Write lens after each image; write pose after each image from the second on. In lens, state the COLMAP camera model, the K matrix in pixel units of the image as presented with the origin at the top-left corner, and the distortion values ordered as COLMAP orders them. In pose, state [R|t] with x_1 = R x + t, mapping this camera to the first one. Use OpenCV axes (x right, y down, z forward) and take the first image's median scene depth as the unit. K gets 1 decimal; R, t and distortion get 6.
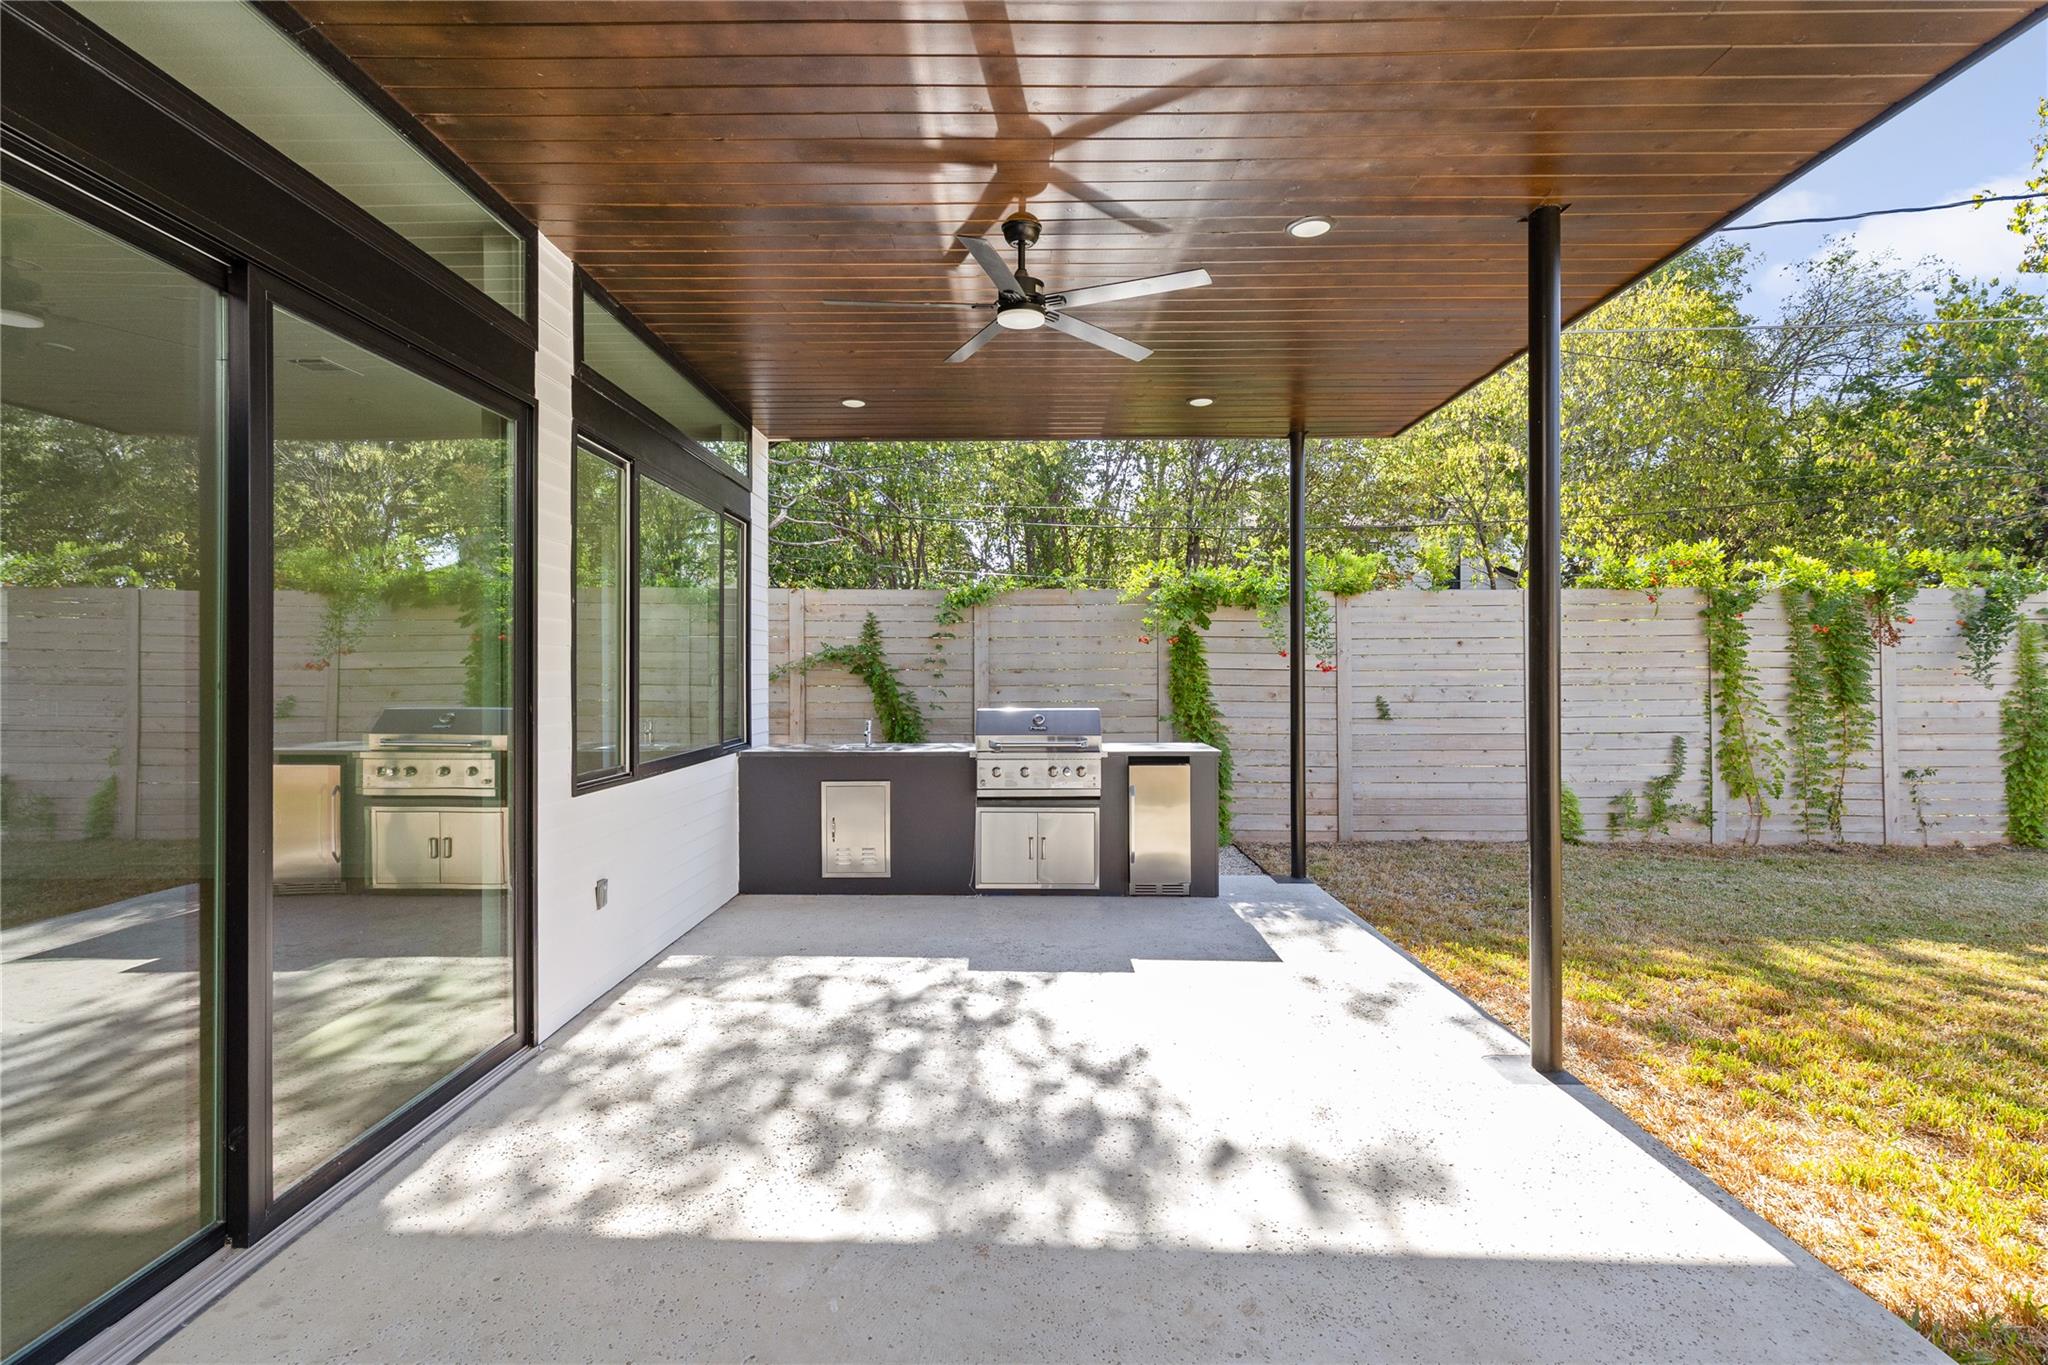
lens RADIAL K [[929.2, 0, 1018.6], [0, 929.2, 685.8], [0, 0, 1]] dist [0.007731, 0.000194]
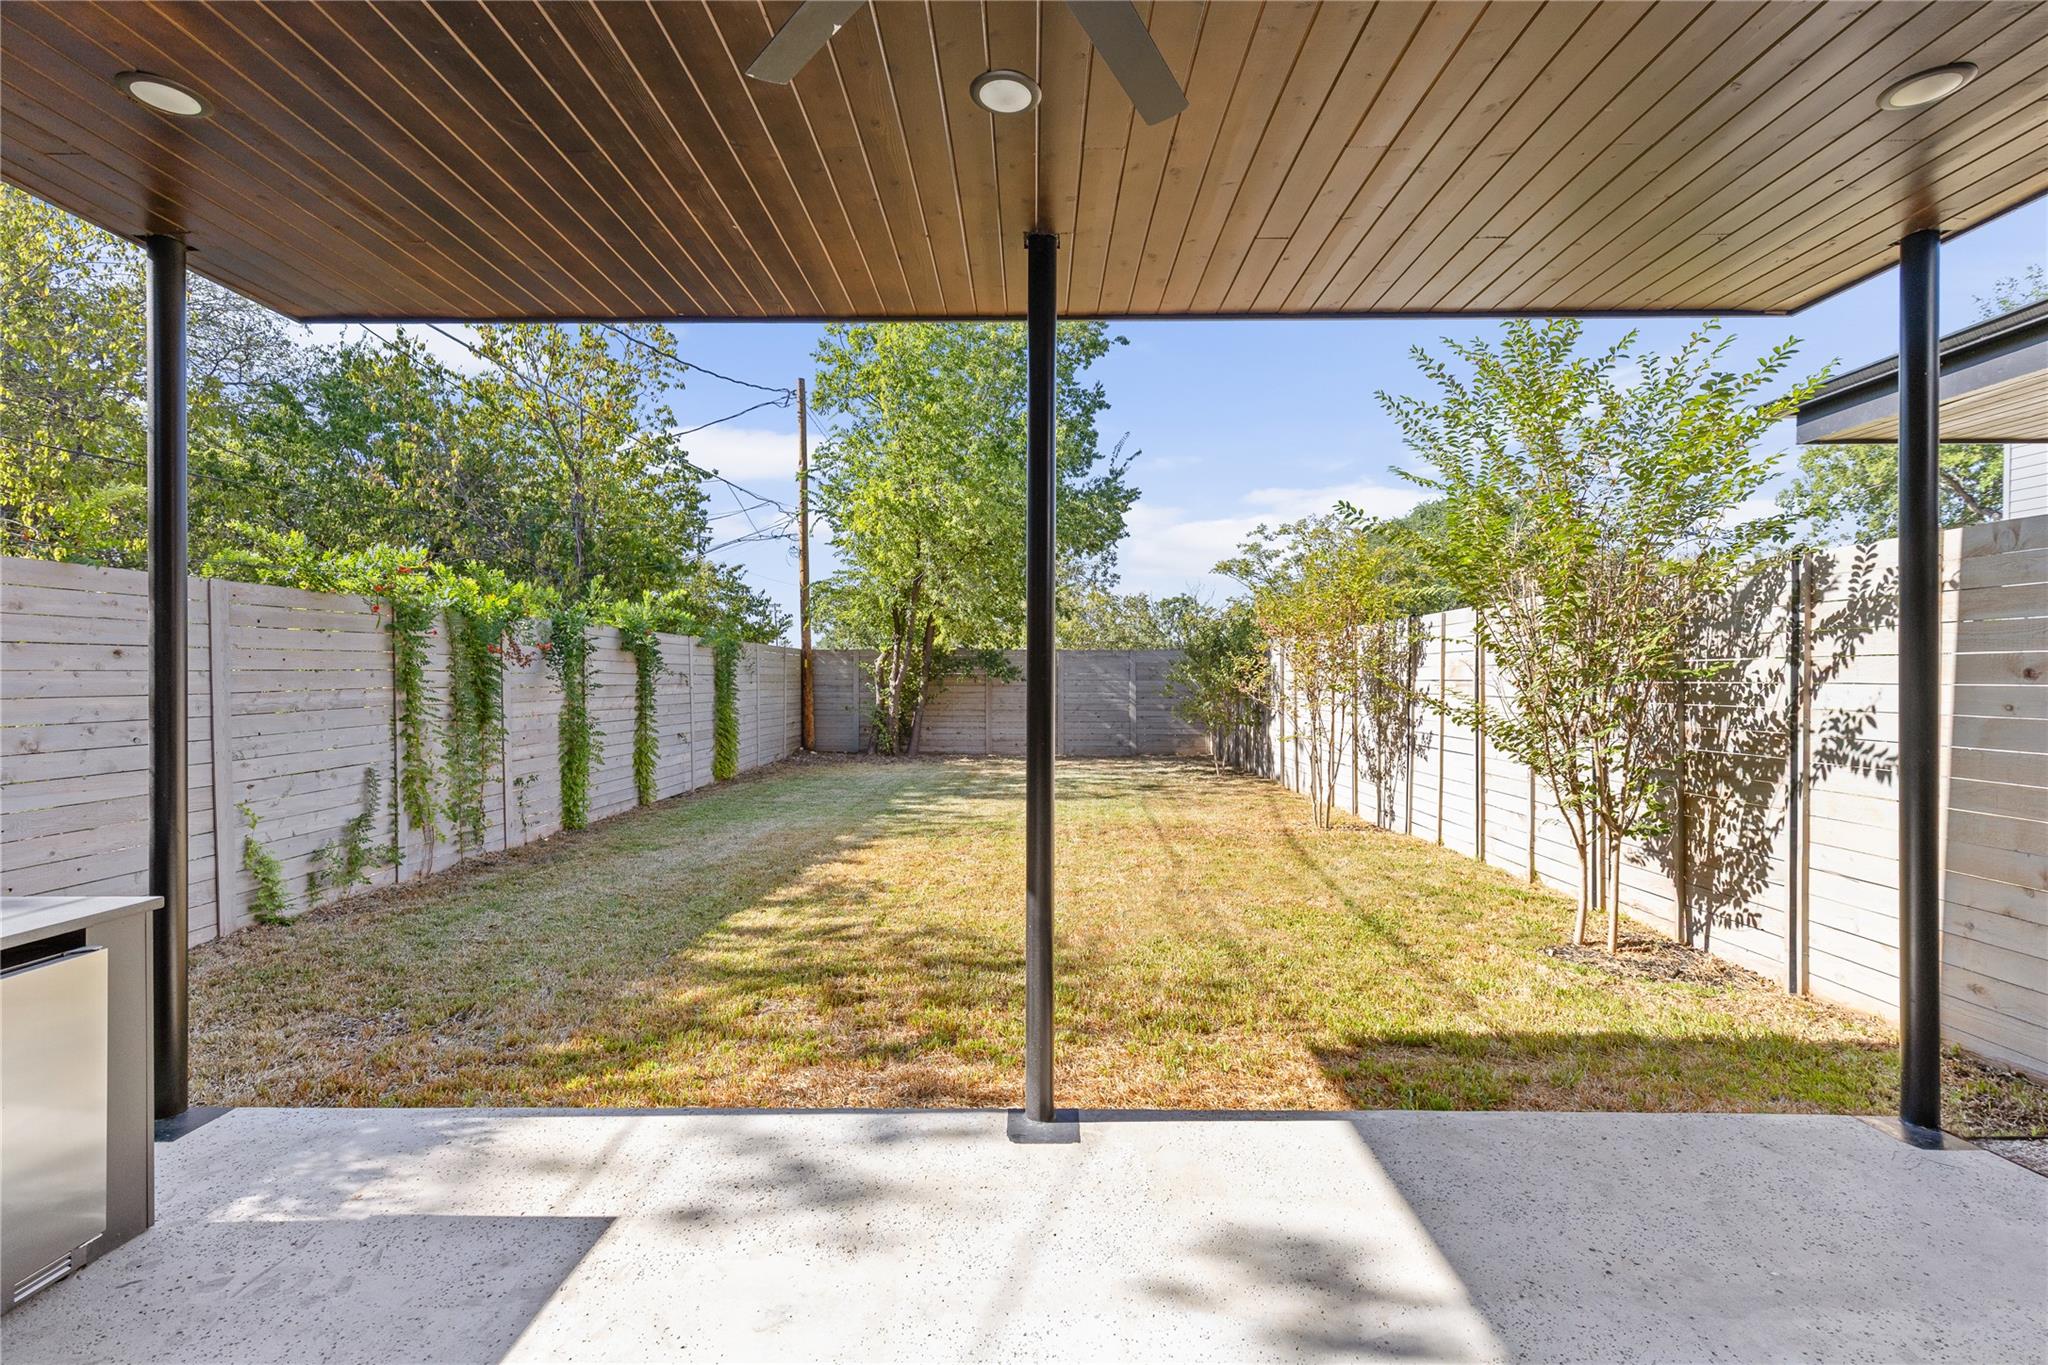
lens RADIAL K [[929.2, 0, 1018.6], [0, 929.2, 685.8], [0, 0, 1]] dist [0.007731, 0.000194]
pose [[0.004195, -0.008028, 0.999959, -0.154287], [0.018008, 0.999806, 0.007951, -0.018119], [-0.999829, 0.017974, 0.004339, 0.393803]]
